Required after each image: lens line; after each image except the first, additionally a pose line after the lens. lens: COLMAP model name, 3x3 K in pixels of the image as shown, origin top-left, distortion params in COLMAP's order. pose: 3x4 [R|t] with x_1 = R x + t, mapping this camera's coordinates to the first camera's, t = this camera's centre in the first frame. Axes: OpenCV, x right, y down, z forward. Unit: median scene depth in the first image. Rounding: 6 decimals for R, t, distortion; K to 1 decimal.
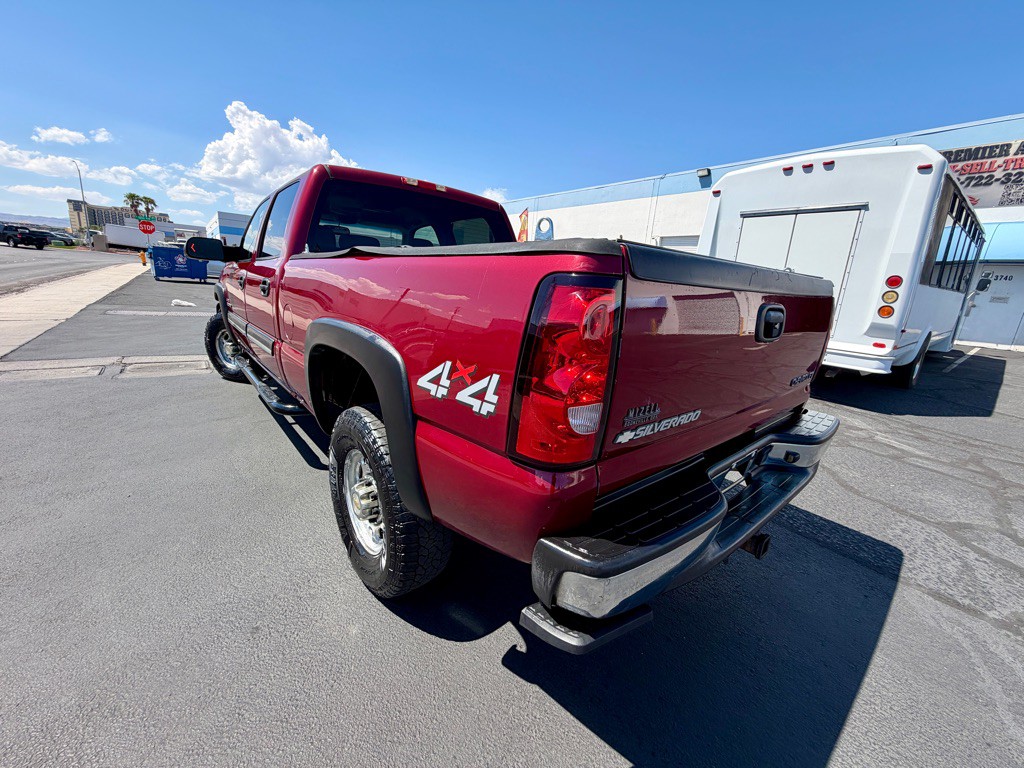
lens RADIAL K [[408.0, 0, 508.7], [0, 408.0, 387.2], [0, 0, 1]] dist [-0.001149, 0.000195]
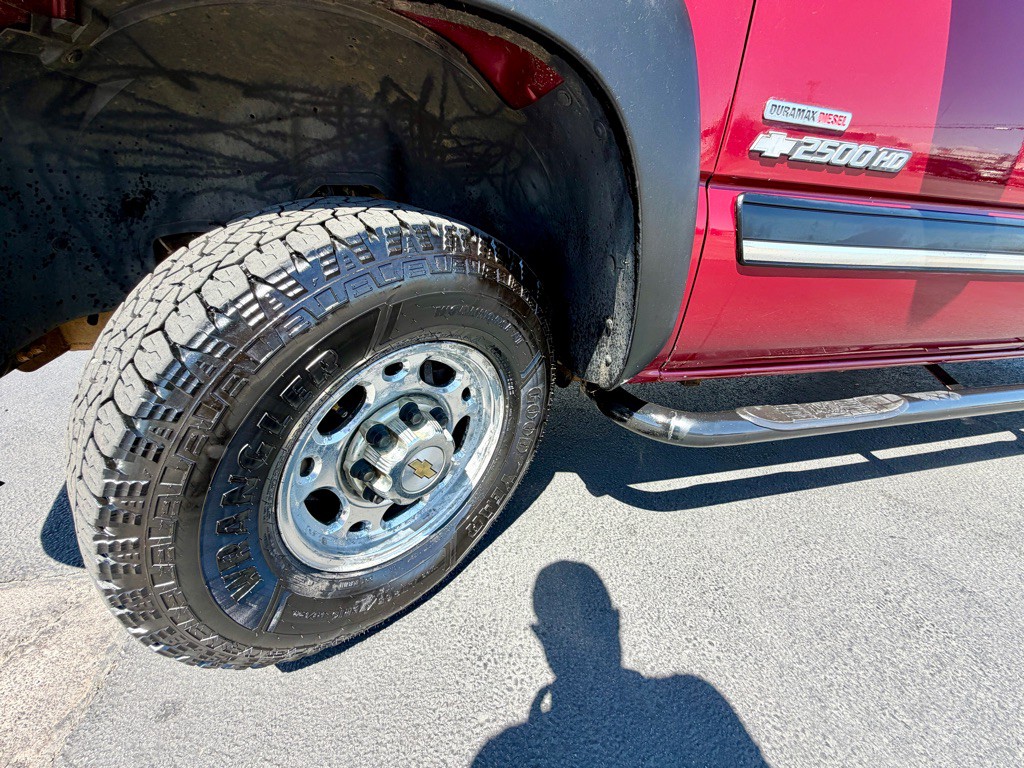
lens RADIAL K [[408.0, 0, 508.7], [0, 408.0, 387.2], [0, 0, 1]] dist [-0.001149, 0.000195]
pose [[0.398447, -0.448269, 0.800184, -0.714887], [0.166045, 0.893268, 0.417733, -0.163746], [-0.902036, -0.033578, 0.430353, 0.826638]]
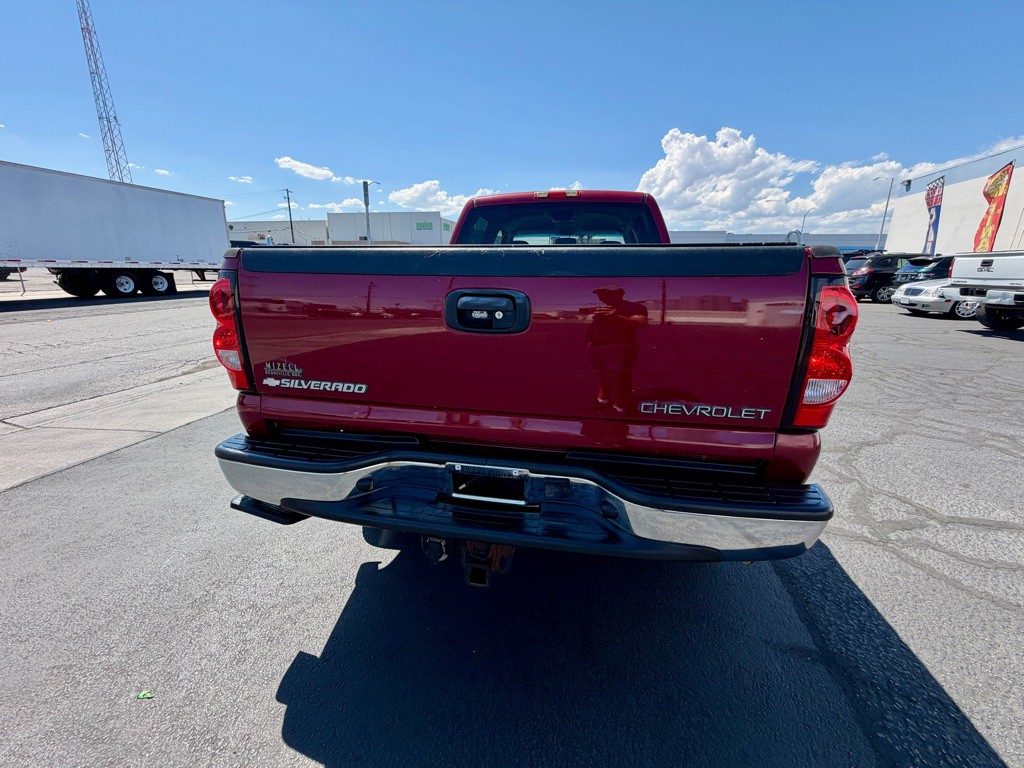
lens RADIAL K [[411.2, 0, 512.0], [0, 411.2, 384.0], [0, 0, 1]] dist [-0.001469, 0.000185]
pose [[0.630913, 0.145923, -0.762008, 0.365920], [-0.164772, 0.984950, 0.052191, -0.016619], [0.758155, 0.092629, 0.645461, 0.133170]]
